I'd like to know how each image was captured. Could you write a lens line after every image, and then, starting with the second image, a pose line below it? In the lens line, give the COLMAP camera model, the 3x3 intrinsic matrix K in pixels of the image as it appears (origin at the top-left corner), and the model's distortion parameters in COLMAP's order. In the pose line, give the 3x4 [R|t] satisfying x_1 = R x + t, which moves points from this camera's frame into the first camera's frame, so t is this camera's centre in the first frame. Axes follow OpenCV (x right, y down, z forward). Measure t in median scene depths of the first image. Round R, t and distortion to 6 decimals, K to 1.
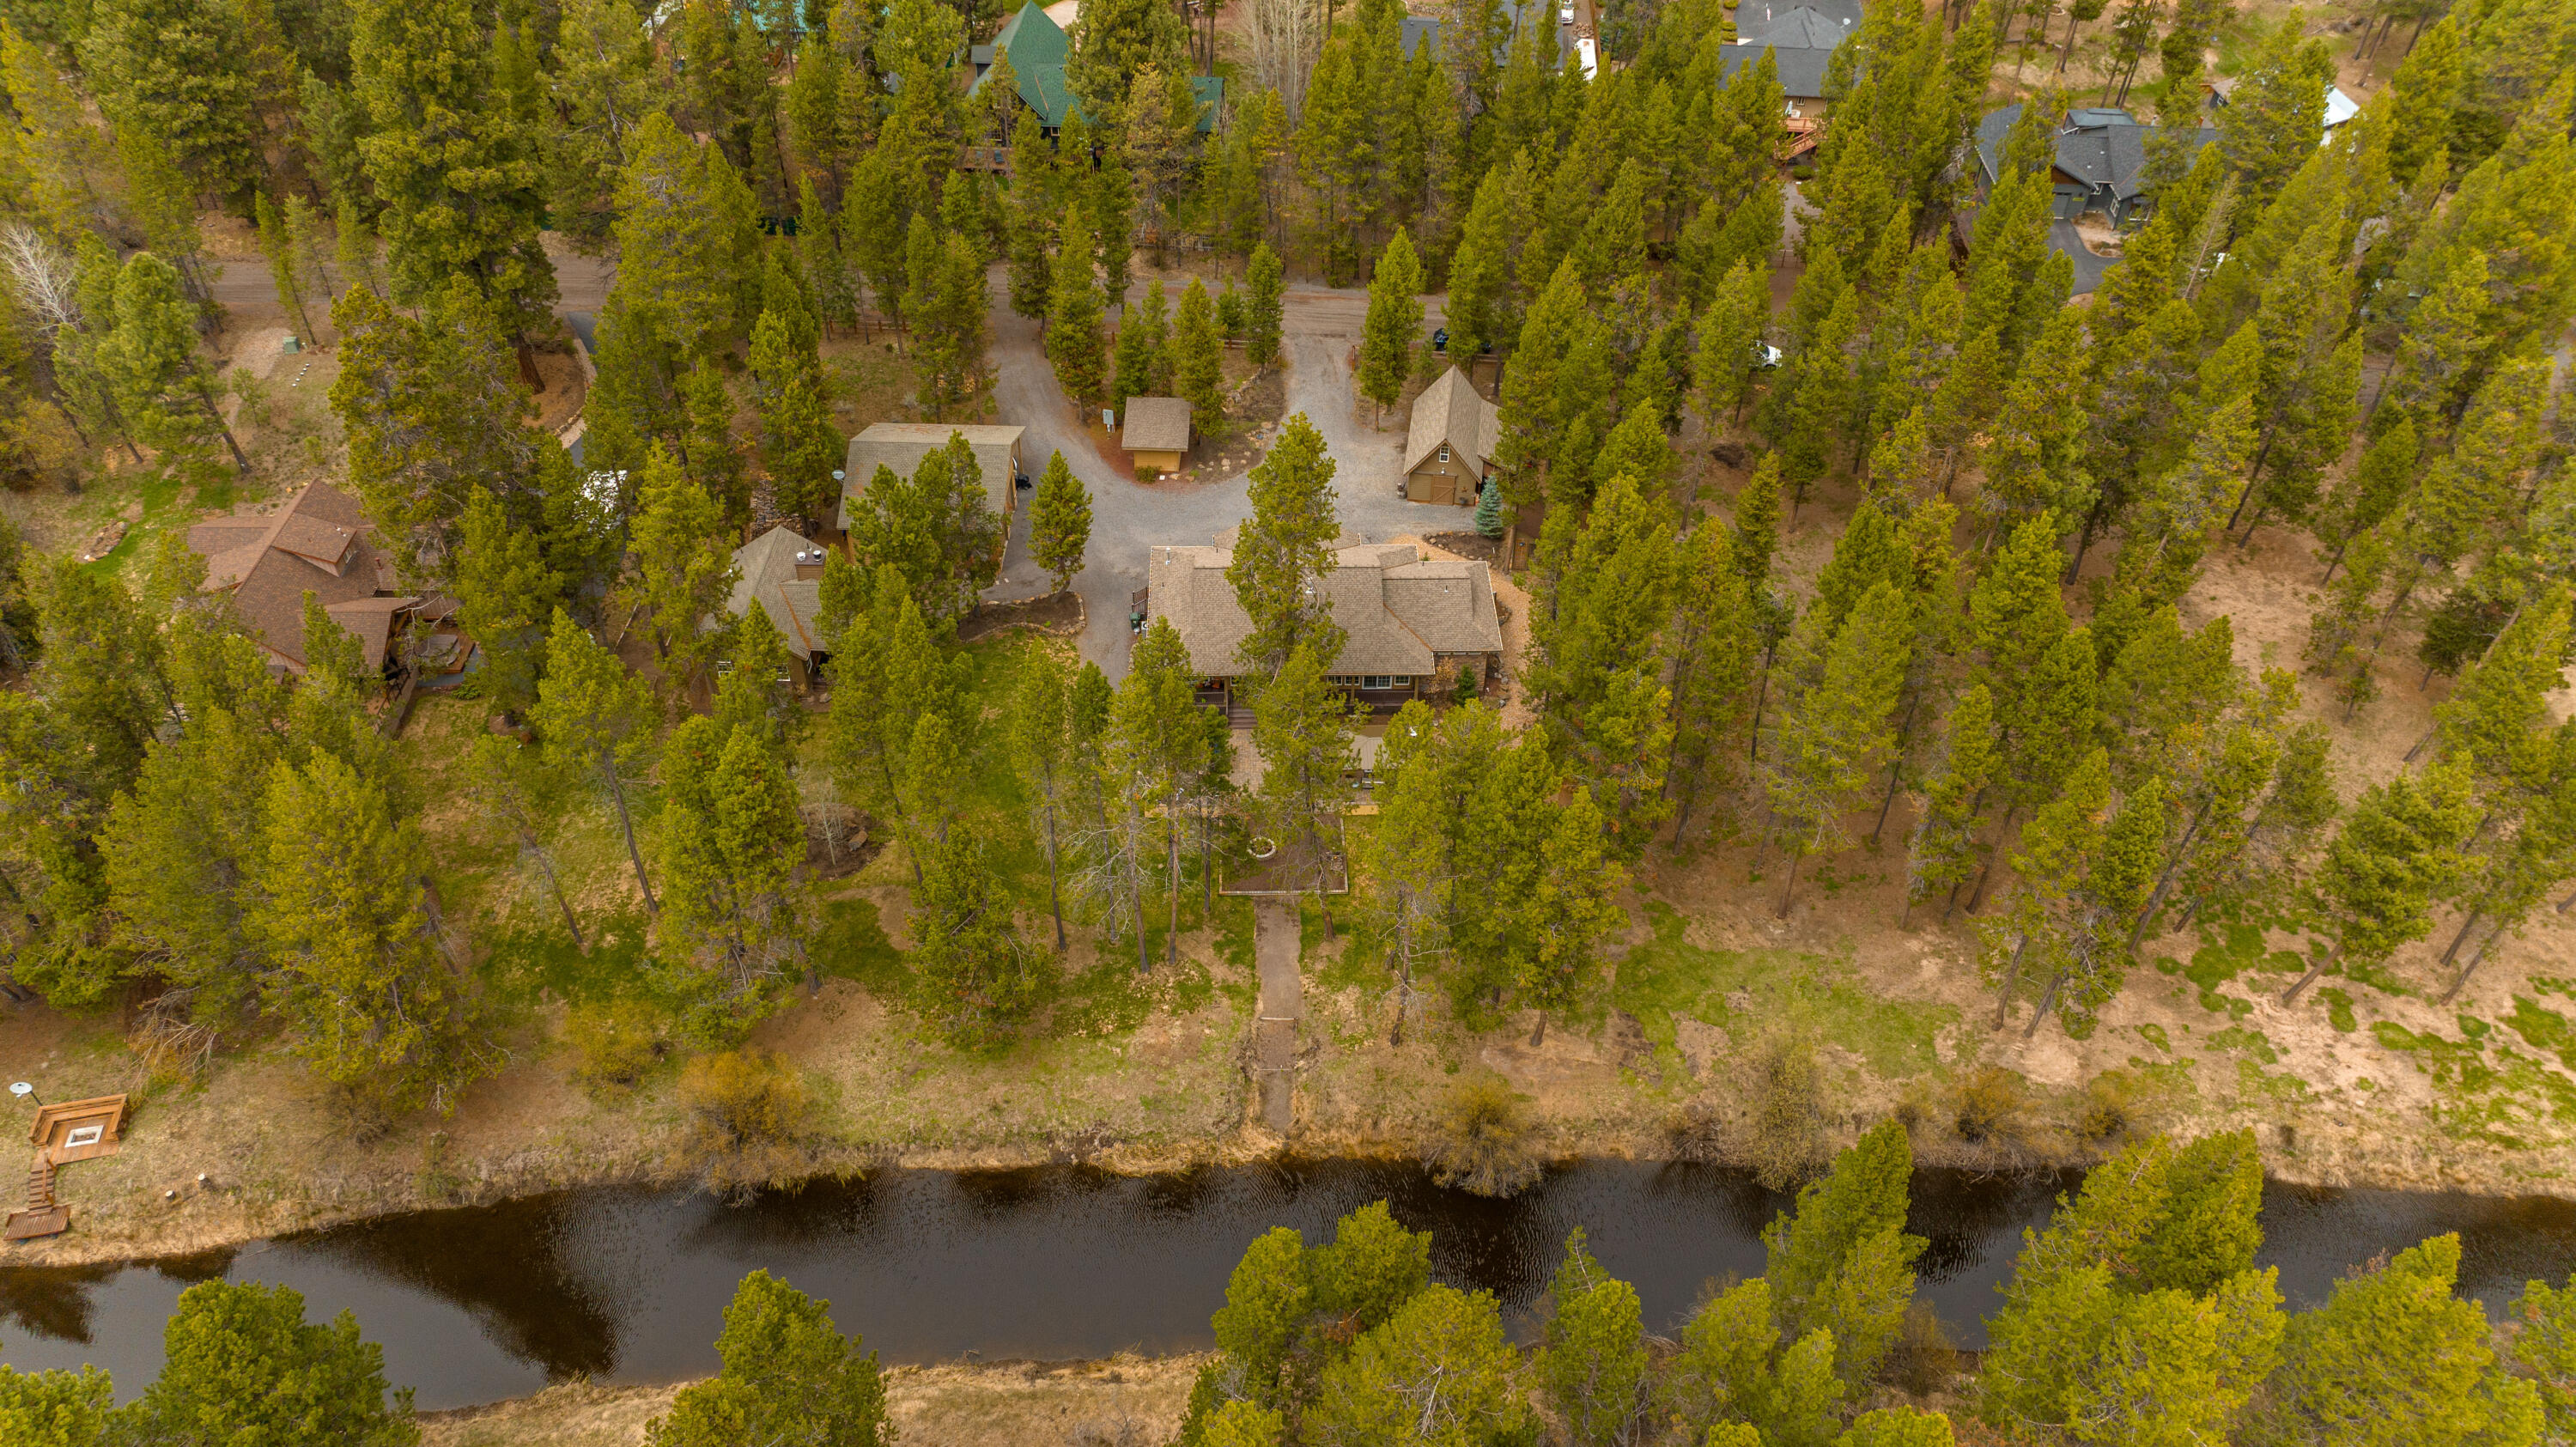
lens RADIAL K [[1807.8, 0, 1288.0], [0, 1807.8, 723.5], [0, 0, 1]] dist [-0.009787, -0.001145]
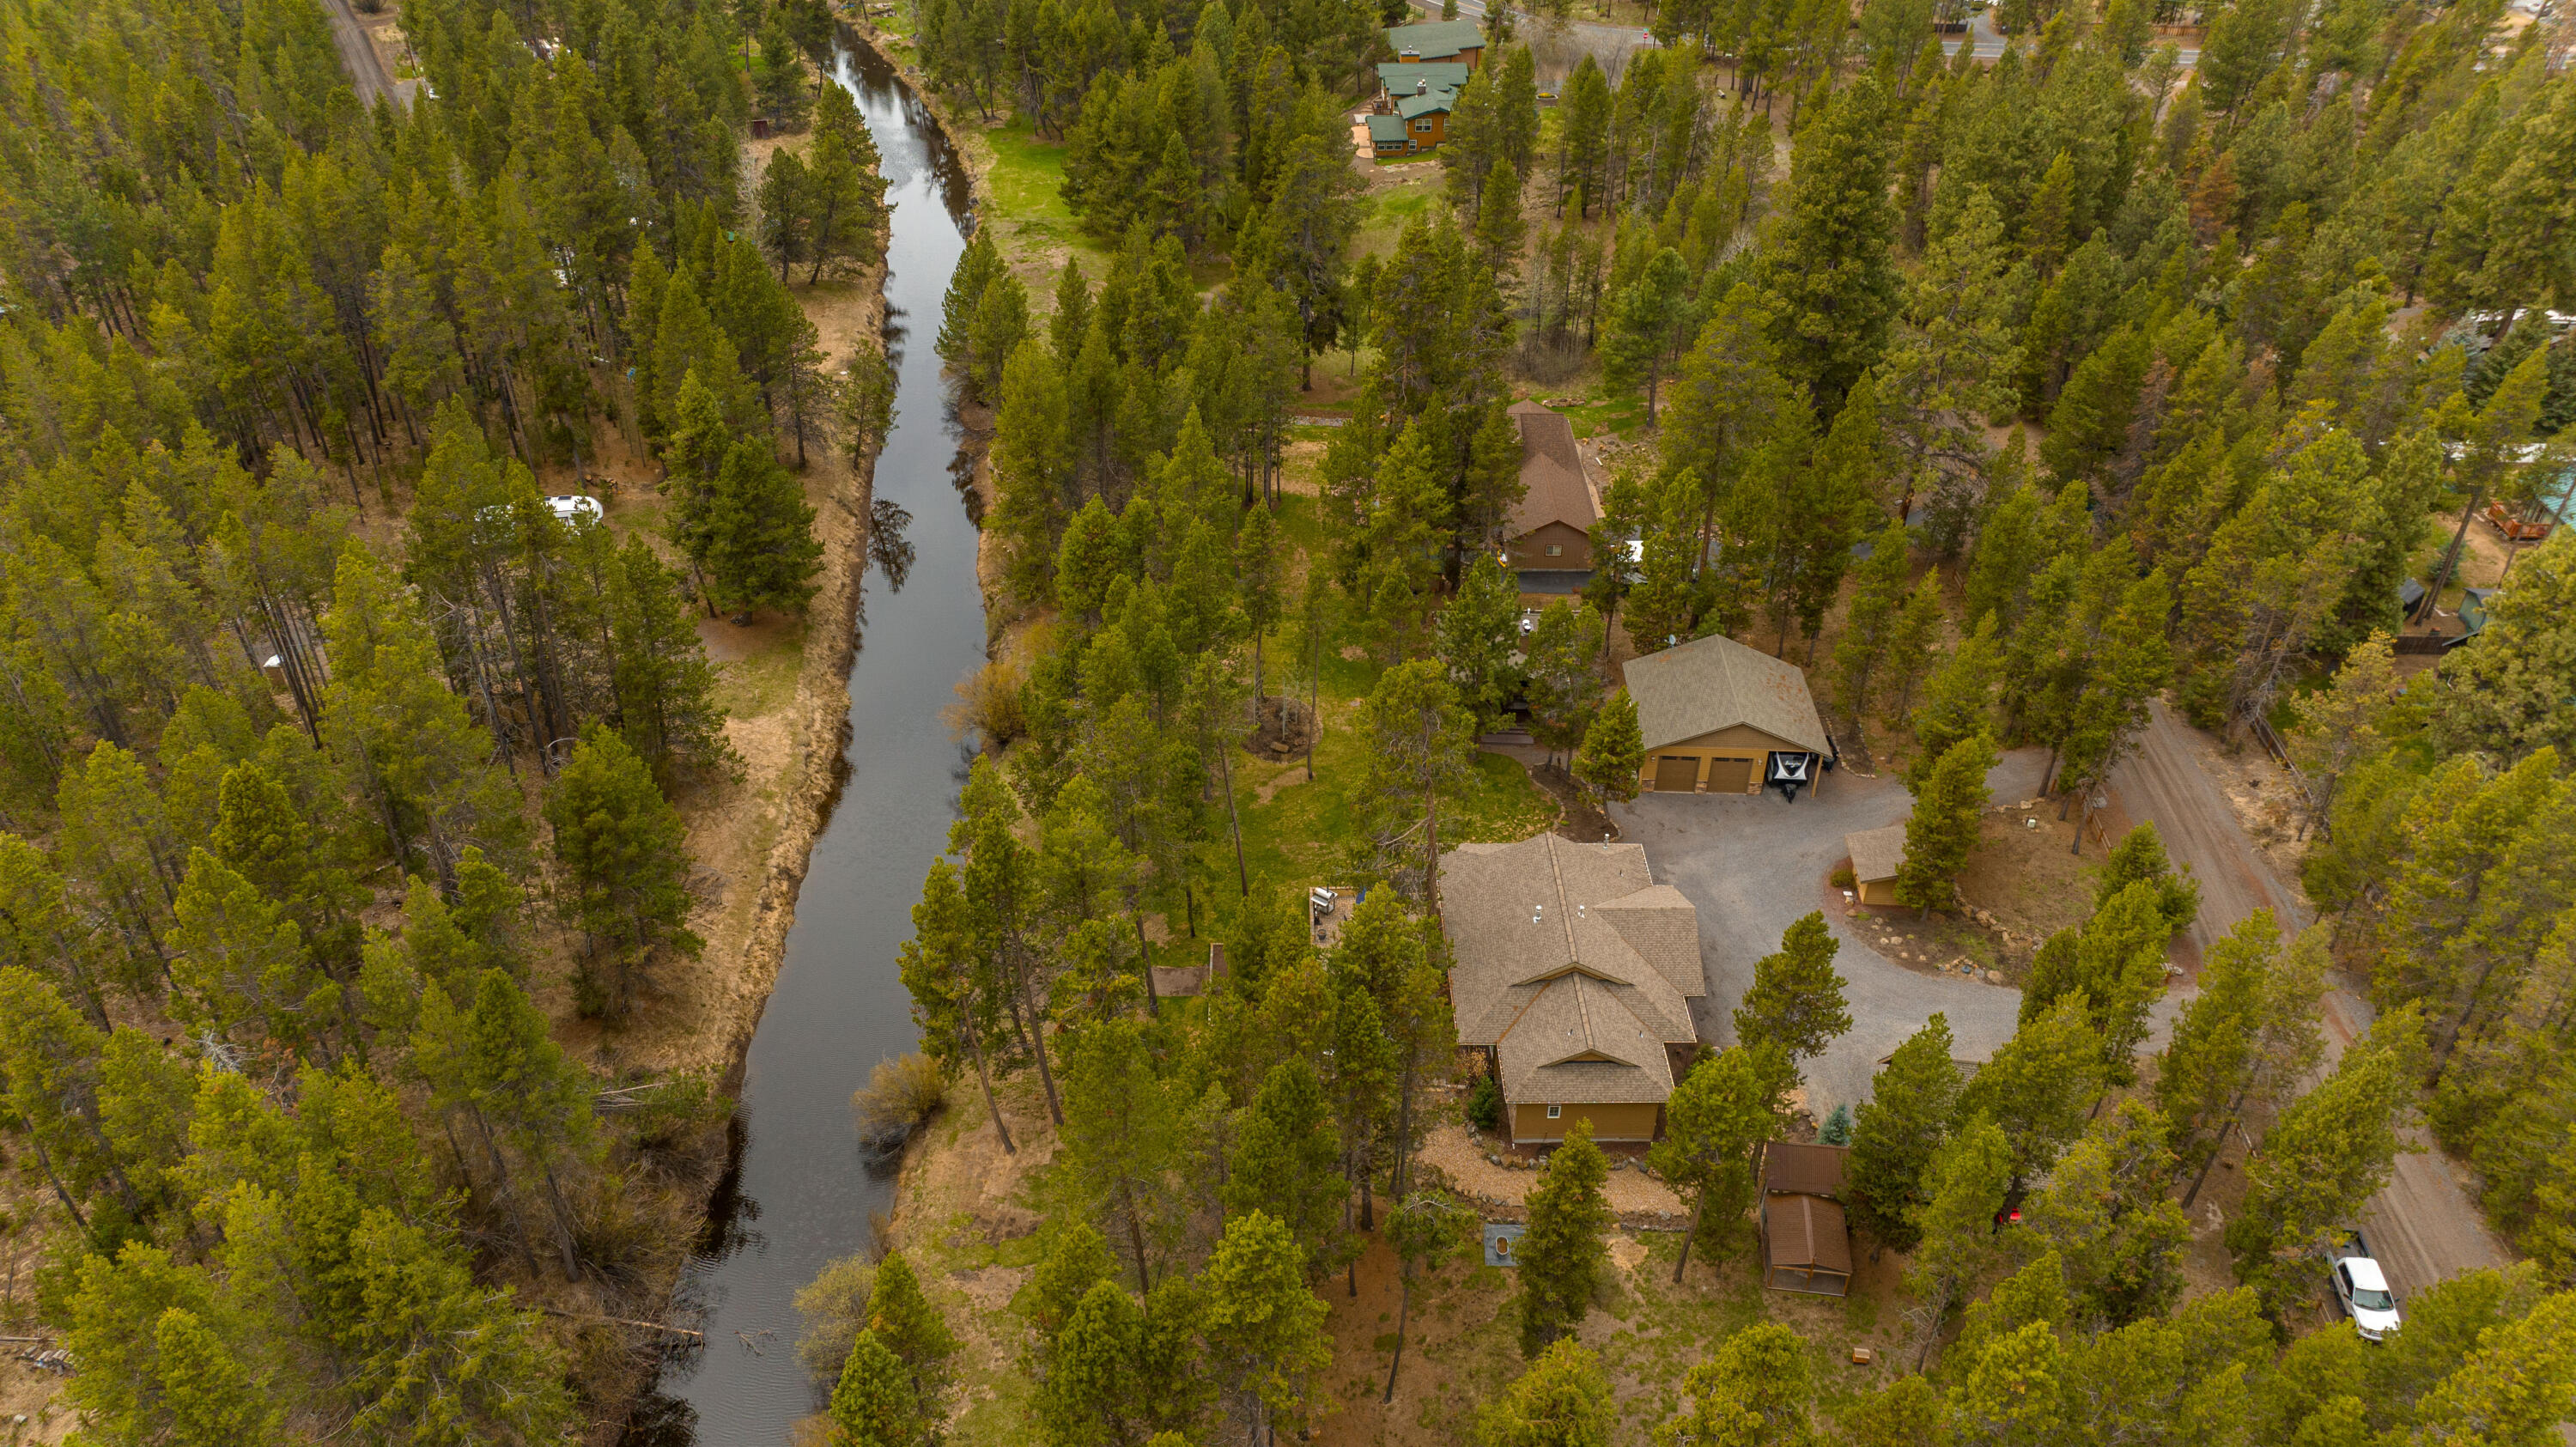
lens RADIAL K [[1807.8, 0, 1288.0], [0, 1807.8, 723.5], [0, 0, 1]] dist [-0.009787, -0.001145]
pose [[-0.013945, 0.560861, -0.827792, 0.859148], [-0.674881, 0.605580, 0.421673, -0.520470], [0.737795, 0.564541, 0.370070, 0.594219]]
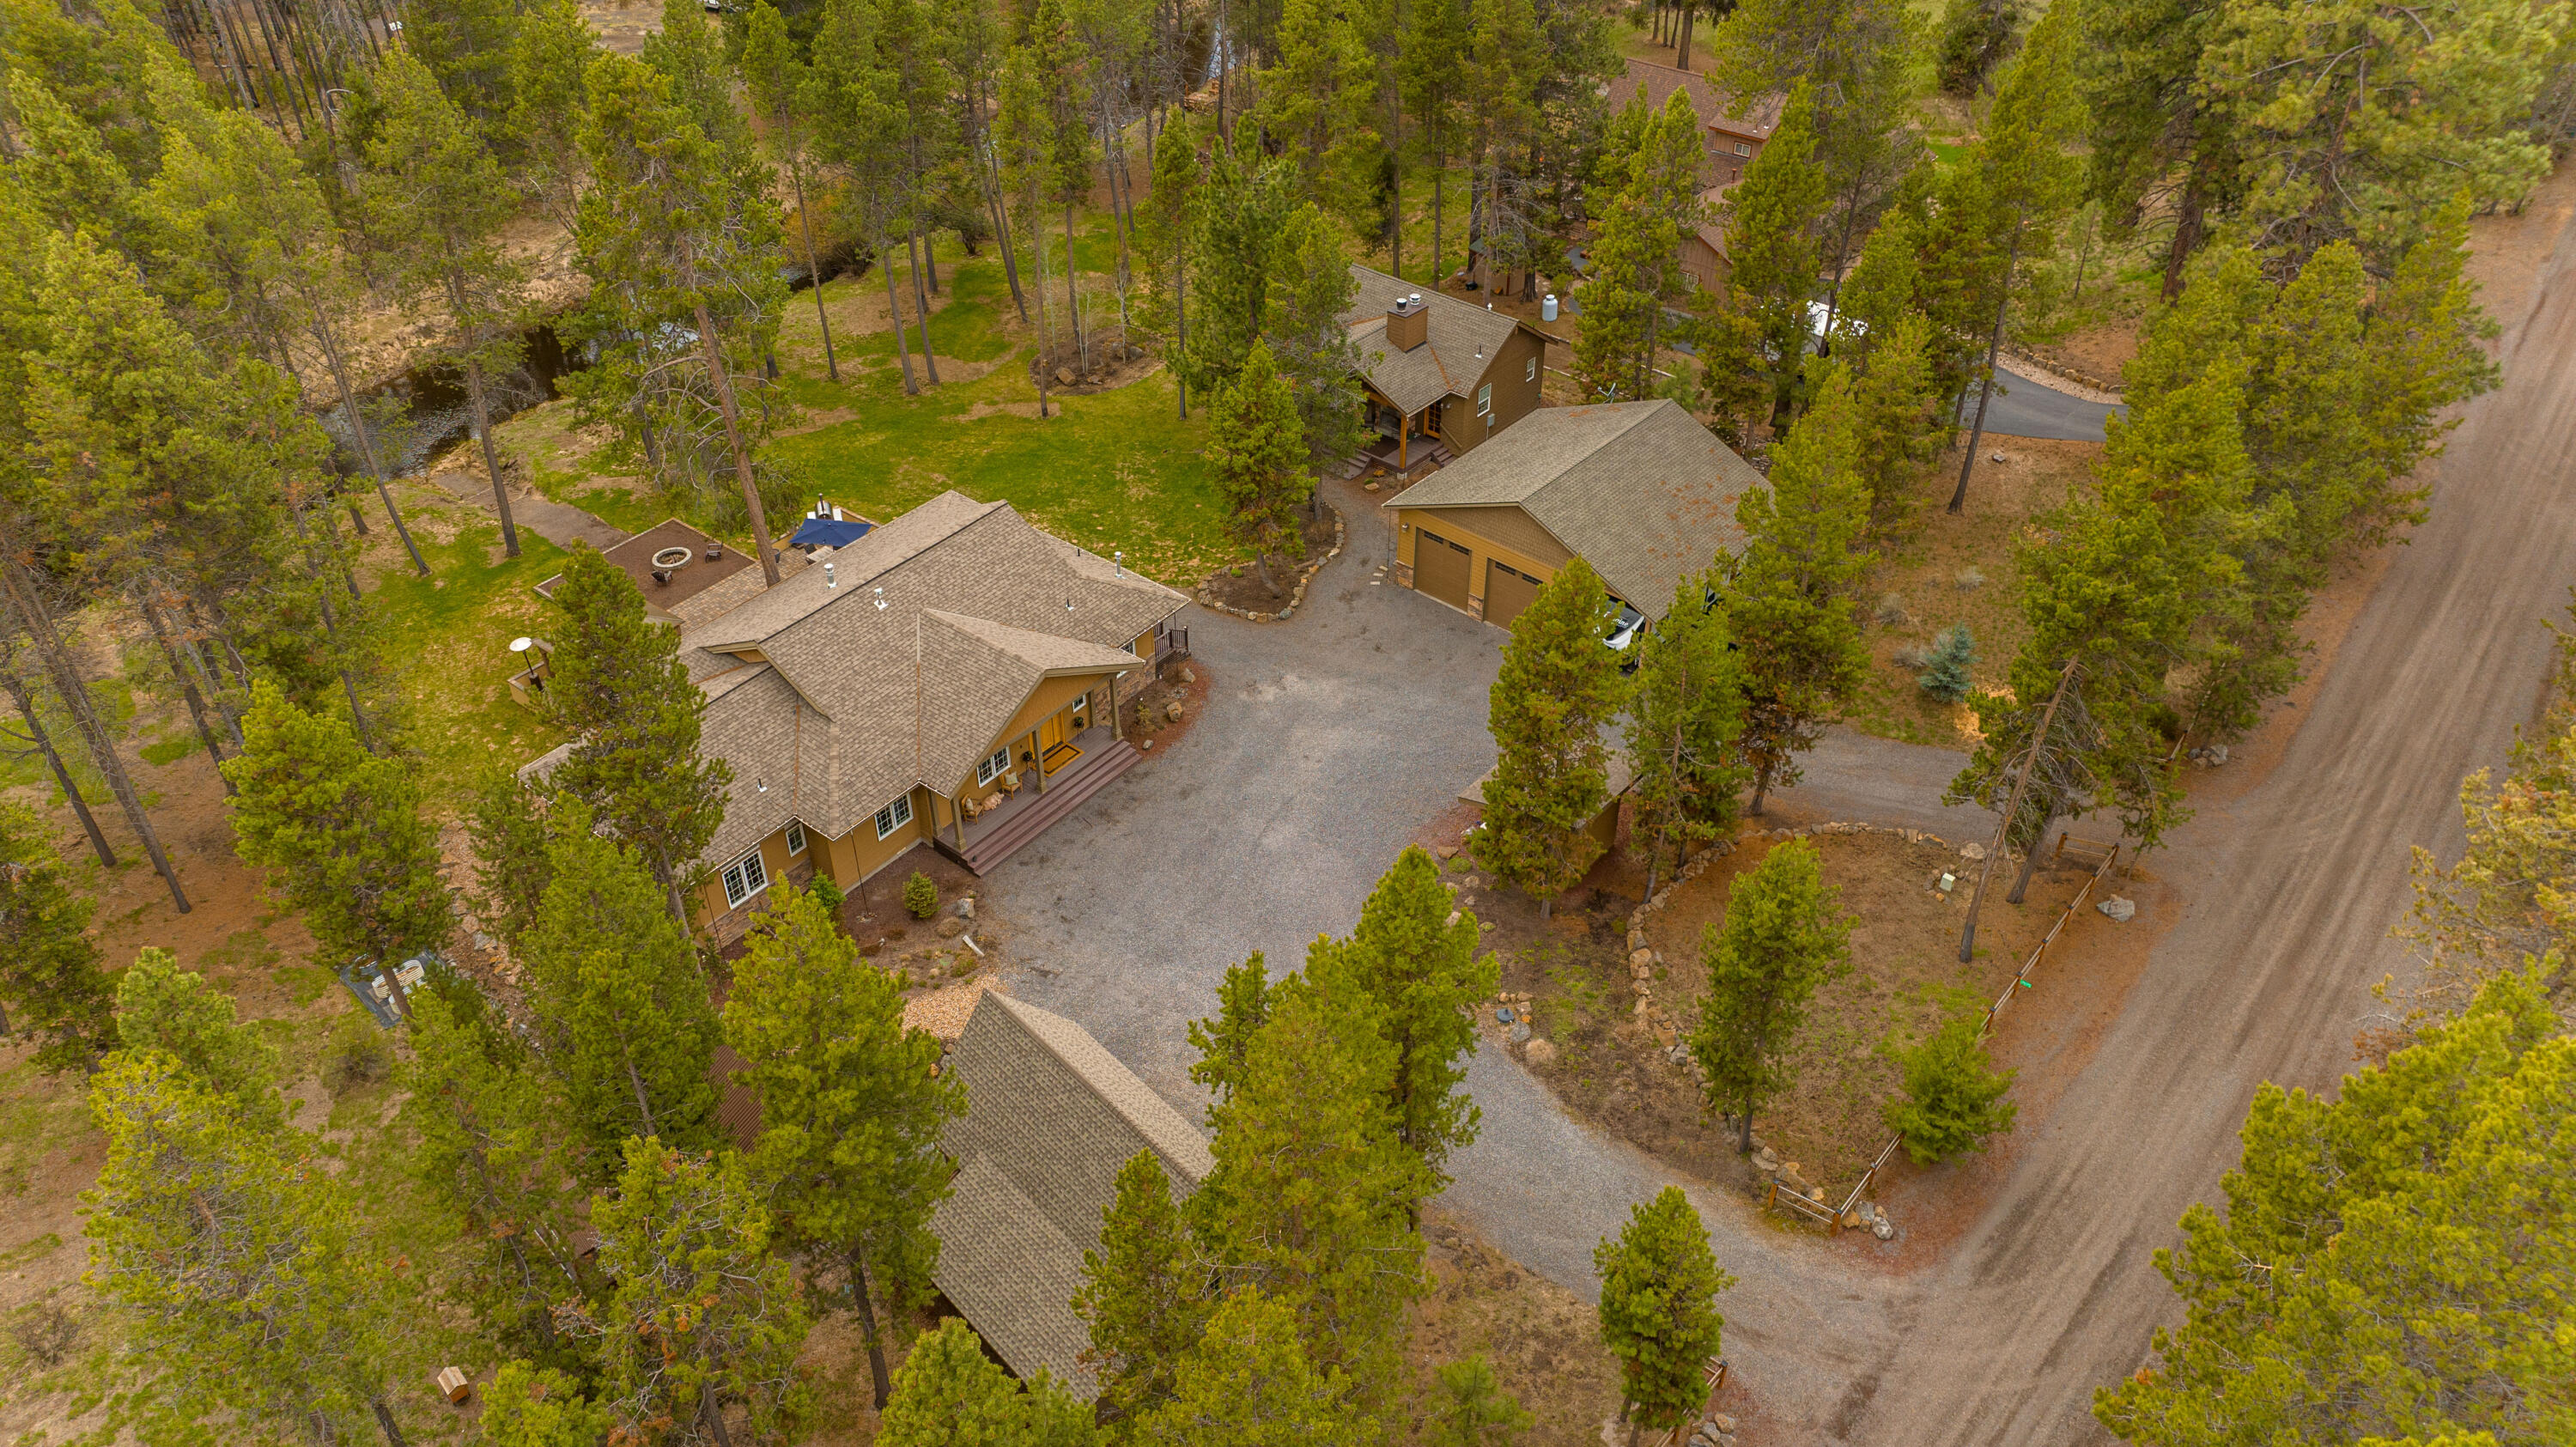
lens RADIAL K [[1807.8, 0, 1288.0], [0, 1807.8, 723.5], [0, 0, 1]] dist [-0.009787, -0.001145]
pose [[-0.637010, 0.463035, -0.616292, 0.348570], [-0.520467, 0.331397, 0.786950, -0.695638], [0.568623, 0.822055, 0.029892, 1.299153]]
